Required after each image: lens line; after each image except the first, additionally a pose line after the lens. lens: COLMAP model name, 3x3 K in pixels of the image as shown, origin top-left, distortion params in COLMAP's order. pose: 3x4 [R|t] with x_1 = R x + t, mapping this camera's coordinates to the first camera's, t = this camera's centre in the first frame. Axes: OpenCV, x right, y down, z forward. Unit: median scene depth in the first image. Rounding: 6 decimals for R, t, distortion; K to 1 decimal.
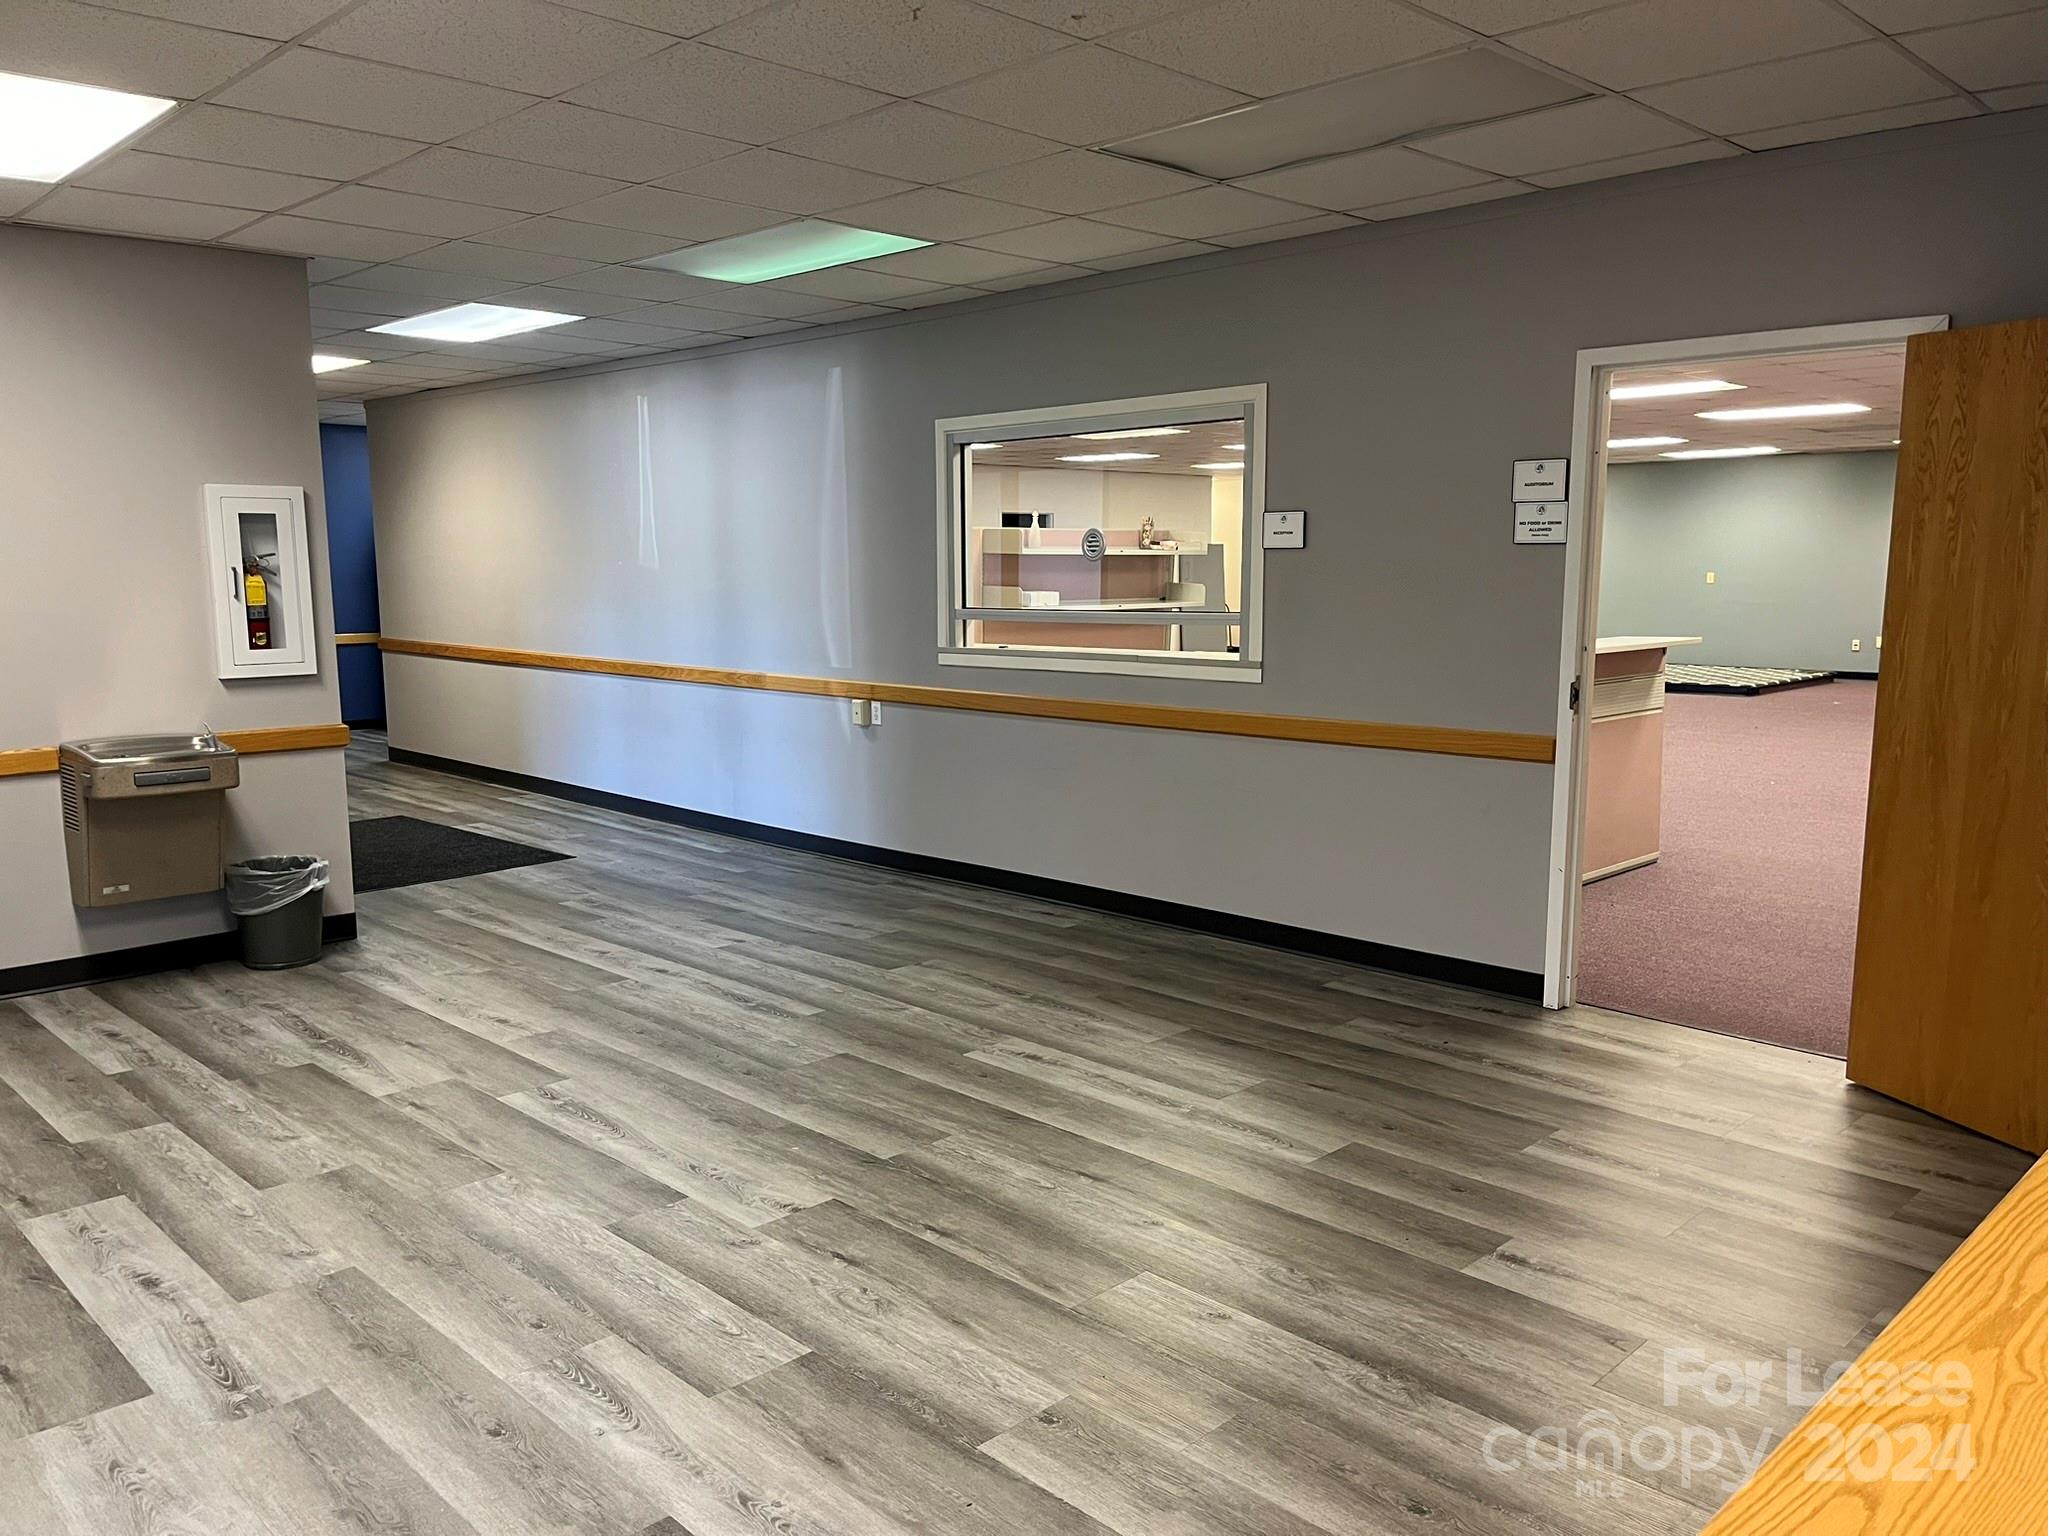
lens RADIAL K [[1557.0, 0, 1025.5], [0, 1557.0, 765.9], [0, 0, 1]] dist [0.048974, -0.016405]
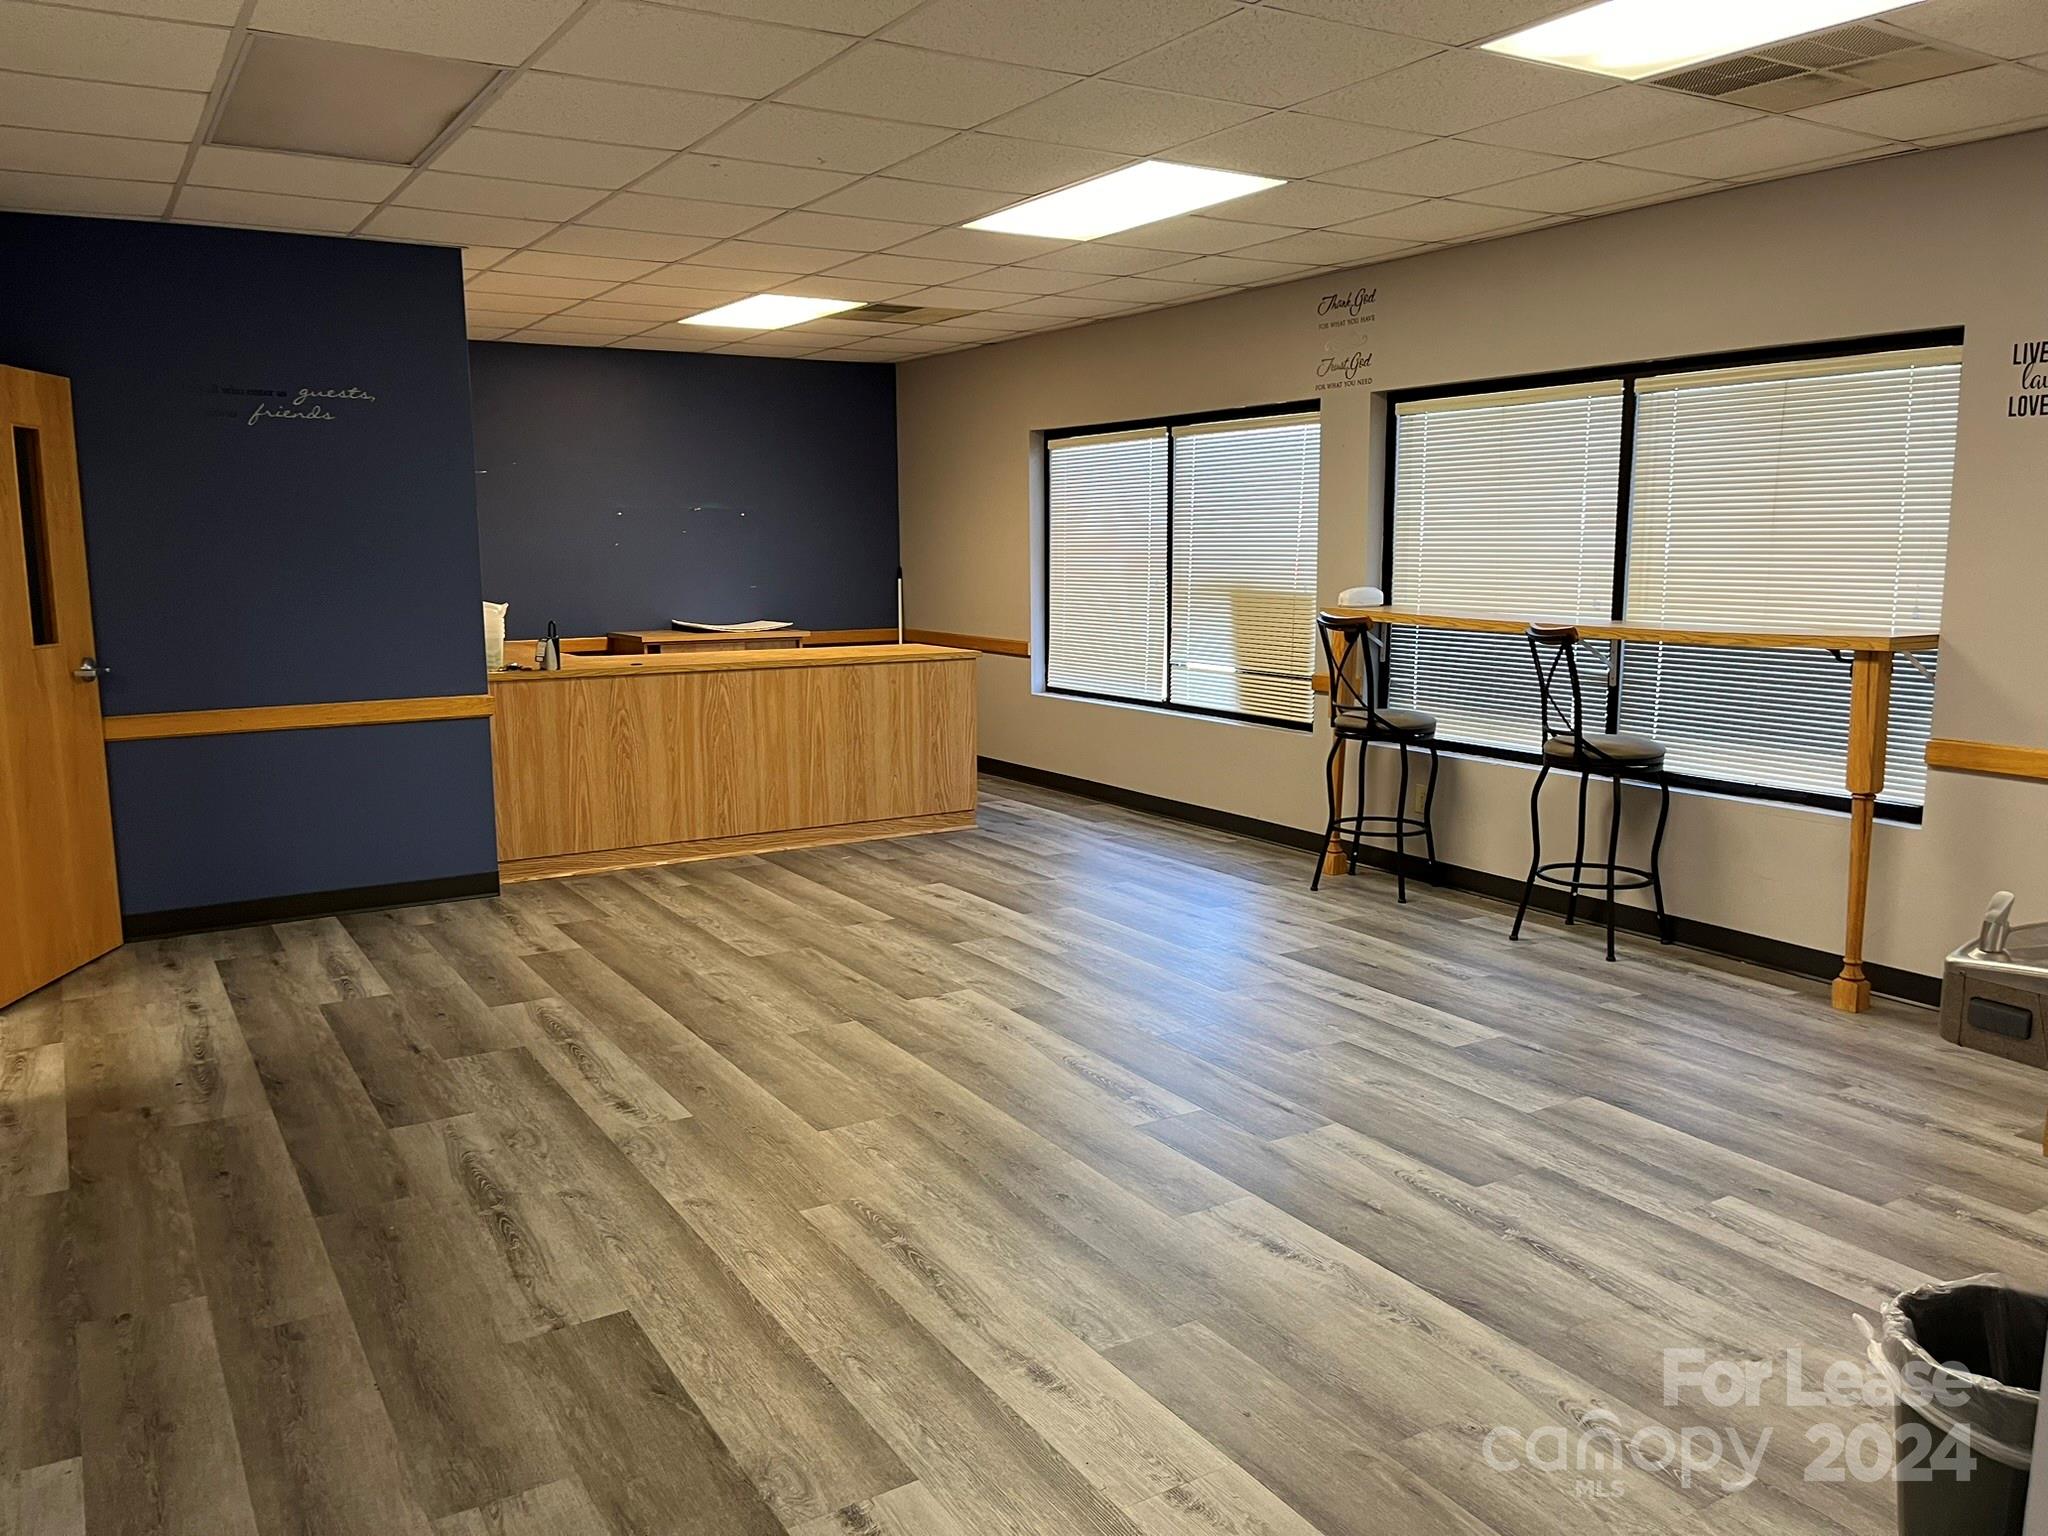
lens RADIAL K [[1557.0, 0, 1021.8], [0, 1557.0, 772.9], [0, 0, 1]] dist [0.048974, -0.016405]
pose [[-0.974836, -0.020597, 0.221969, -0.439475], [0.044027, 0.958321, 0.282282, -0.251549], [-0.218532, 0.284952, -0.933299, 1.858173]]
